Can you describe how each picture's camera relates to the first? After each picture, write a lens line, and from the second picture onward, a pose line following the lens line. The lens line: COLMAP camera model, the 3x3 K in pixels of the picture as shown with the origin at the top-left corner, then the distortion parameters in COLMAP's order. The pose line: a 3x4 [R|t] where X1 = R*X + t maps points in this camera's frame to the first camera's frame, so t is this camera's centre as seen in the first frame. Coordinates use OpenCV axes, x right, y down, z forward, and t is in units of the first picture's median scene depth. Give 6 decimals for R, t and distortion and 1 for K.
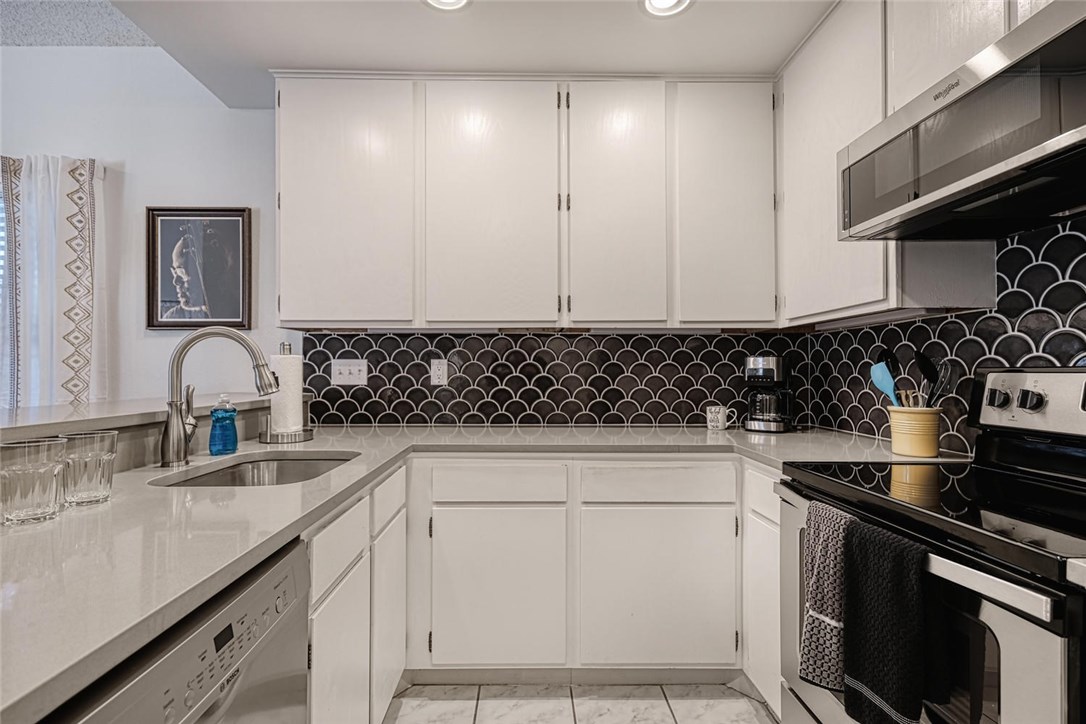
lens RADIAL K [[498.8, 0, 536.9], [0, 498.8, 368.5], [0, 0, 1]] dist [0.010279, 0.000601]
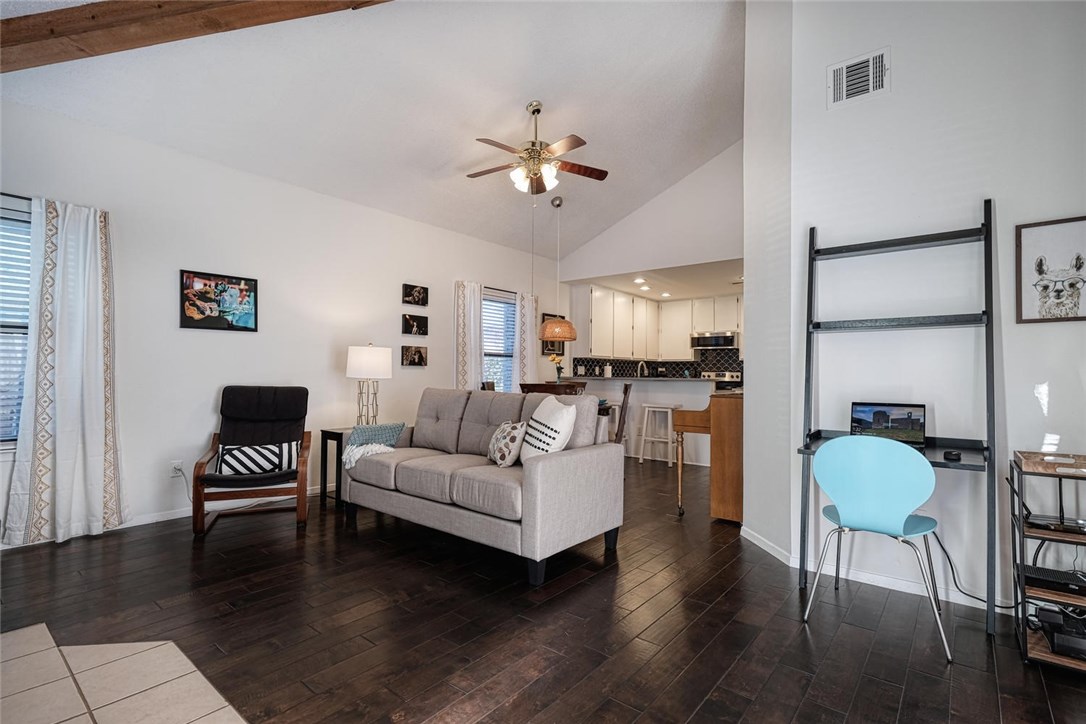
lens RADIAL K [[498.8, 0, 536.9], [0, 498.8, 368.5], [0, 0, 1]] dist [0.010279, 0.000601]
pose [[0.654798, 0.014863, 0.755658, -3.249132], [-0.017188, 0.999841, -0.004772, 0.017931], [-0.755609, -0.009864, 0.654949, -0.954005]]
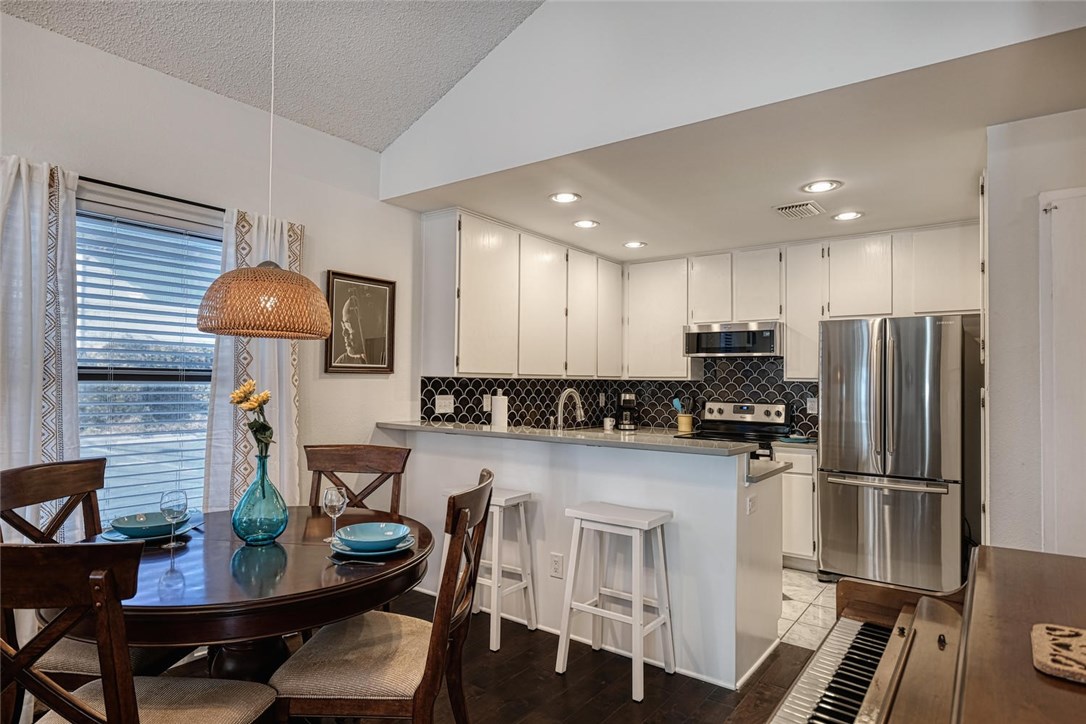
lens RADIAL K [[612.6, 0, 536.9], [0, 612.6, 362.5], [0, 0, 1]] dist [0.003736, 0.000352]
pose [[0.608454, 0.029807, 0.793029, -1.763322], [-0.018865, 0.999555, -0.023095, -0.083619], [-0.793365, -0.000908, 0.608746, -0.303794]]
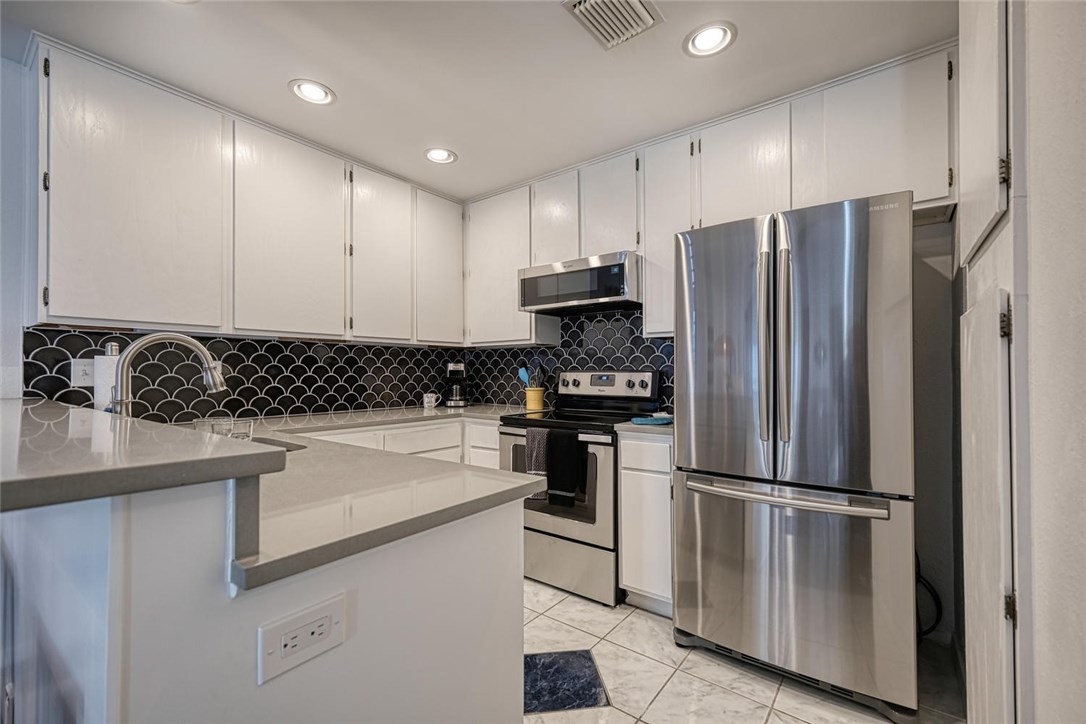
lens RADIAL K [[453.7, 0, 537.4], [0, 453.7, 367.4], [0, 0, 1]] dist [-0.000571, -0.000049]
pose [[0.629586, 0.006331, 0.776905, -0.566196], [-0.005125, 0.999979, -0.003996, -0.004057], [-0.776914, -0.001466, 0.629606, -0.189544]]
